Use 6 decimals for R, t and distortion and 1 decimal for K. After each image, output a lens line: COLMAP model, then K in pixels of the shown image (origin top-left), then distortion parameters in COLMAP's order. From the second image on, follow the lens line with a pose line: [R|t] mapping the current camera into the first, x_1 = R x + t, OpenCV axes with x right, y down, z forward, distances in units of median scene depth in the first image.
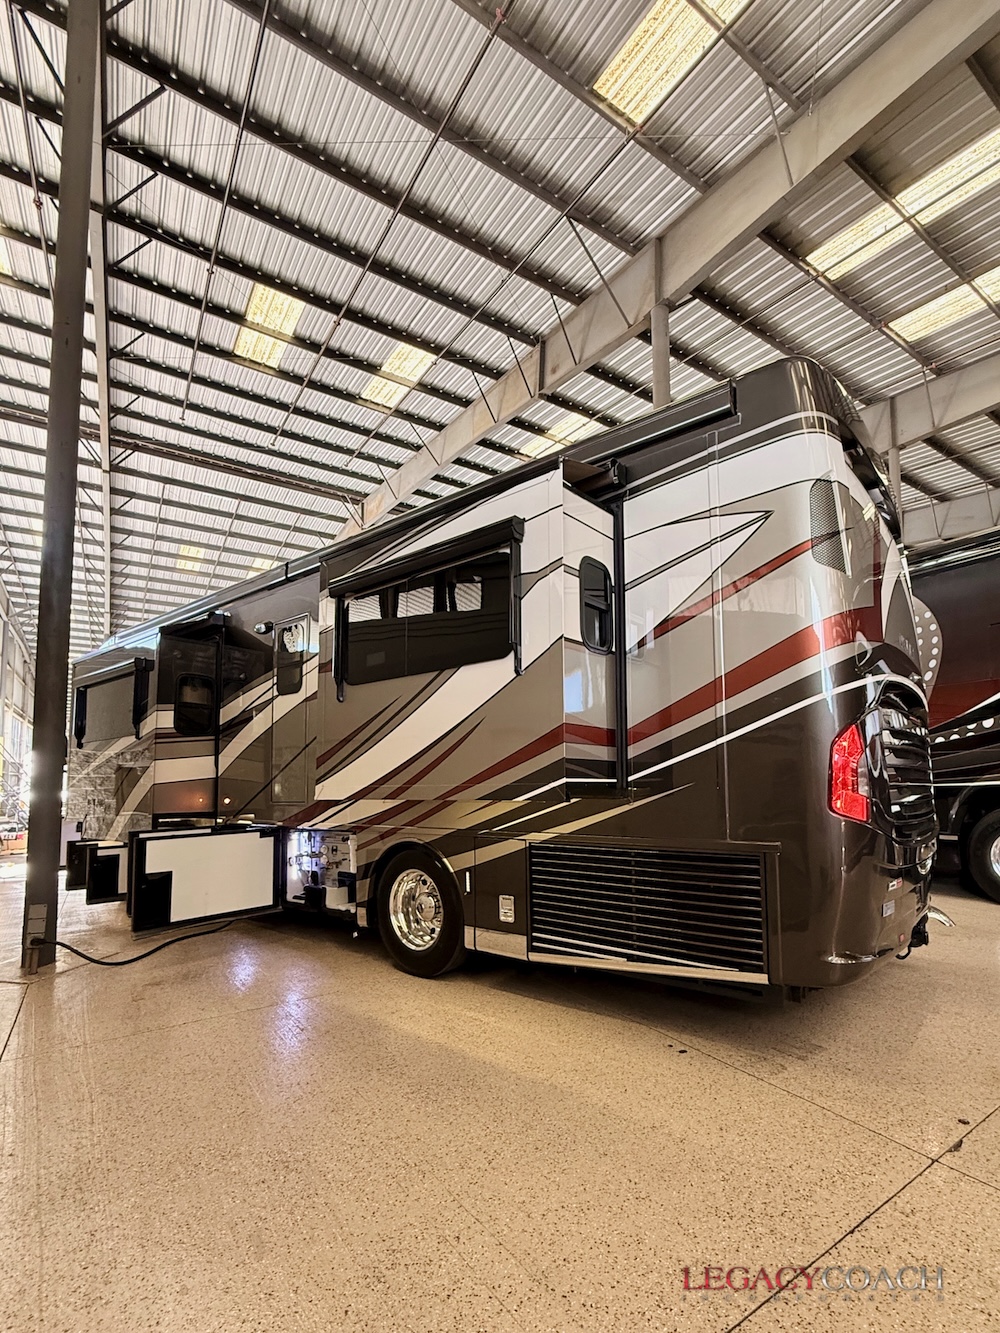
lens RADIAL K [[605.5, 0, 562.0], [0, 605.5, 735.4], [0, 0, 1]] dist [0.000547, -0.000652]
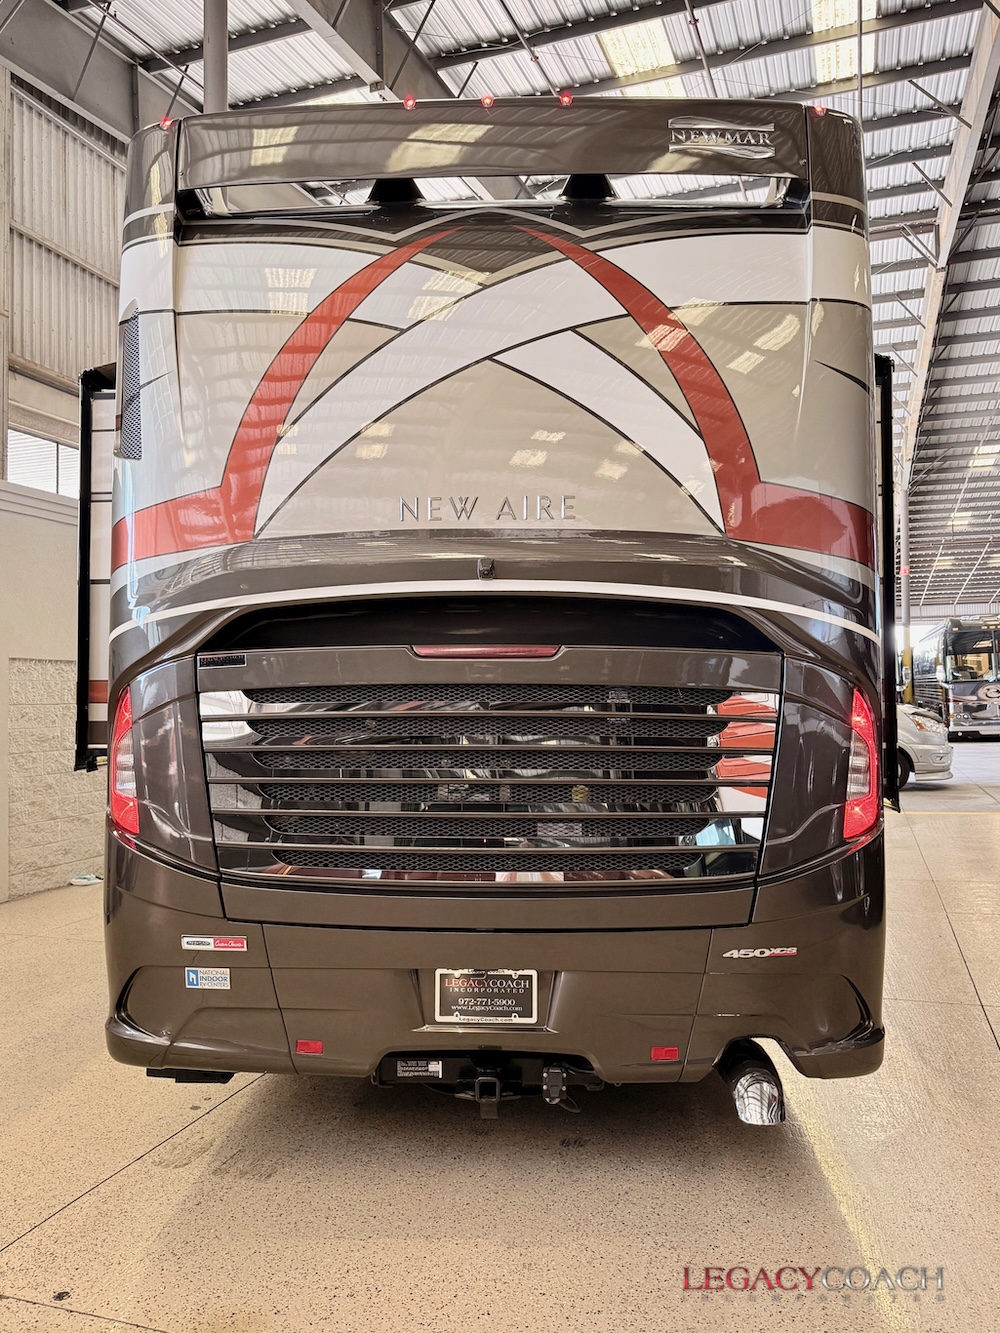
lens RADIAL K [[940.3, 0, 493.1], [0, 940.3, 671.2], [0, 0, 1]] dist [0.007196, -0.006054]
pose [[0.589666, -0.002672, -0.807643, 0.436449], [0.056740, 0.997661, 0.038125, -0.014595], [0.805651, -0.068307, 0.588439, 0.195295]]
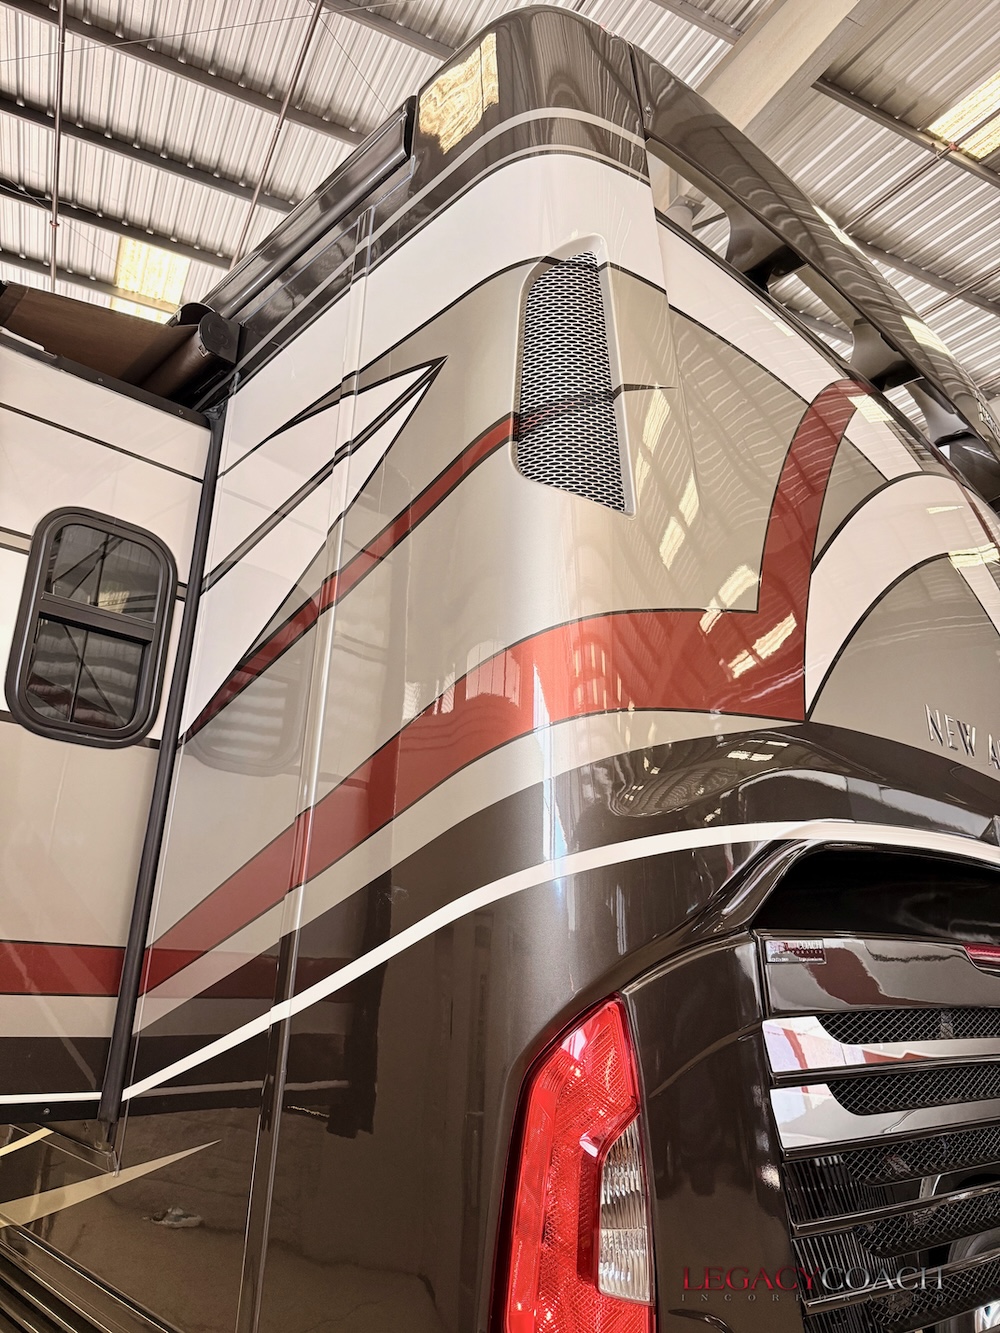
lens RADIAL K [[940.3, 0, 493.1], [0, 940.3, 671.2], [0, 0, 1]] dist [0.007196, -0.006054]
pose [[0.985934, 0.004525, -0.167074, 0.139971], [-0.042964, 0.972902, -0.227189, -0.017906], [0.161519, 0.231172, 0.959412, 0.149762]]
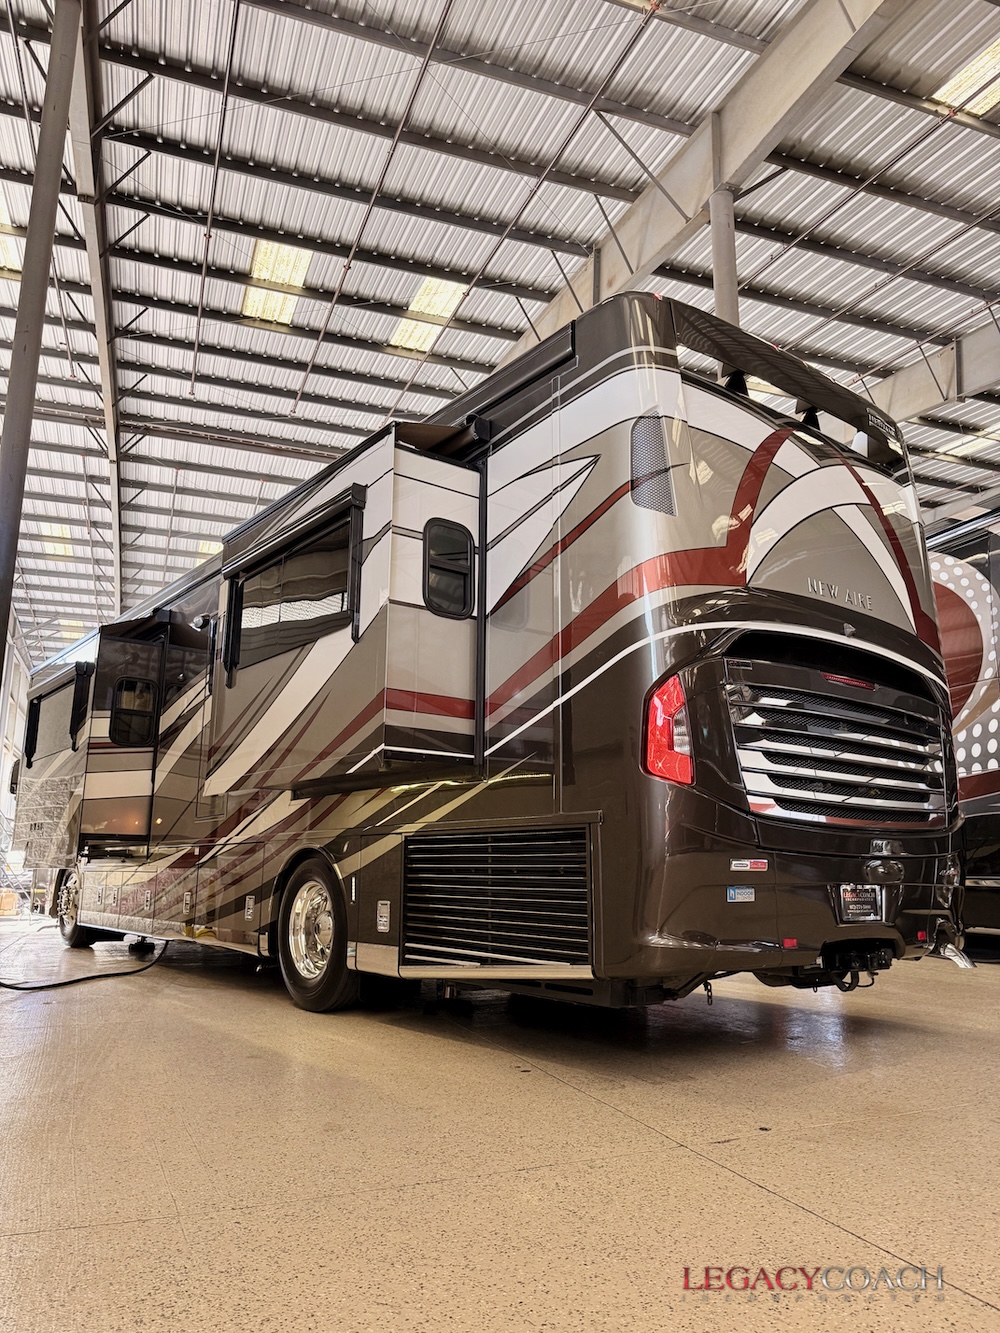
lens RADIAL K [[904.1, 0, 500.0], [0, 904.1, 666.5], [0, 0, 1]] dist [0.034631, -0.036164]
pose [[0.968231, -0.034746, -0.247632, 0.157828], [0.001163, 0.990914, -0.134491, 0.041141], [0.250055, 0.129930, 0.959474, -0.099219]]
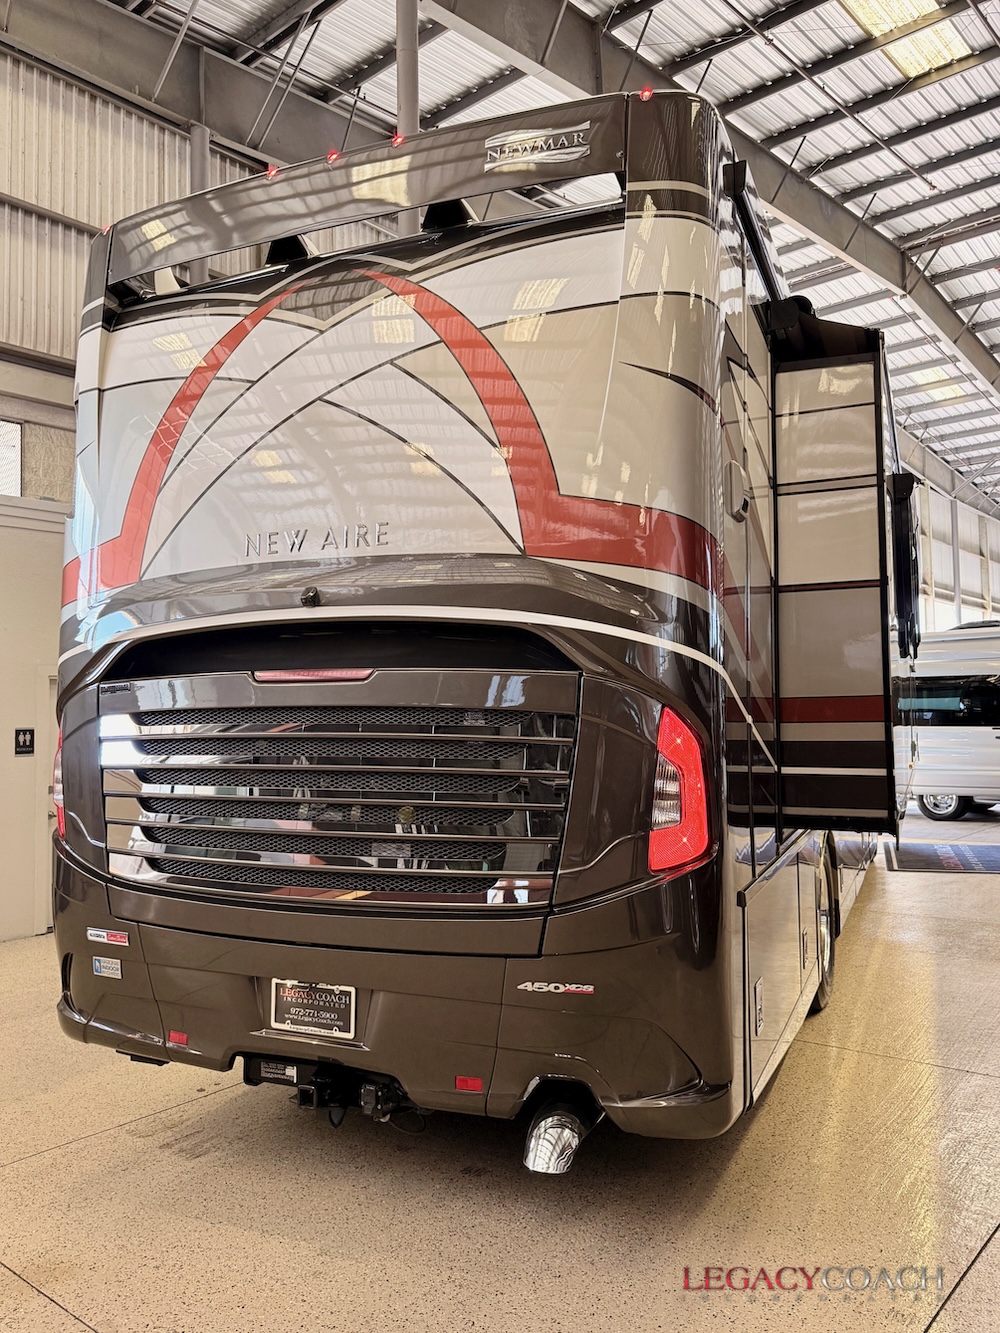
lens RADIAL K [[976.1, 0, 500.0], [0, 976.1, 666.5], [0, 0, 1]] dist [-0.000232, -0.001935]
pose [[0.277510, -0.038475, -0.959952, 0.517452], [0.080801, 0.996592, -0.016585, -0.003092], [0.957319, -0.072963, 0.279673, 0.329066]]
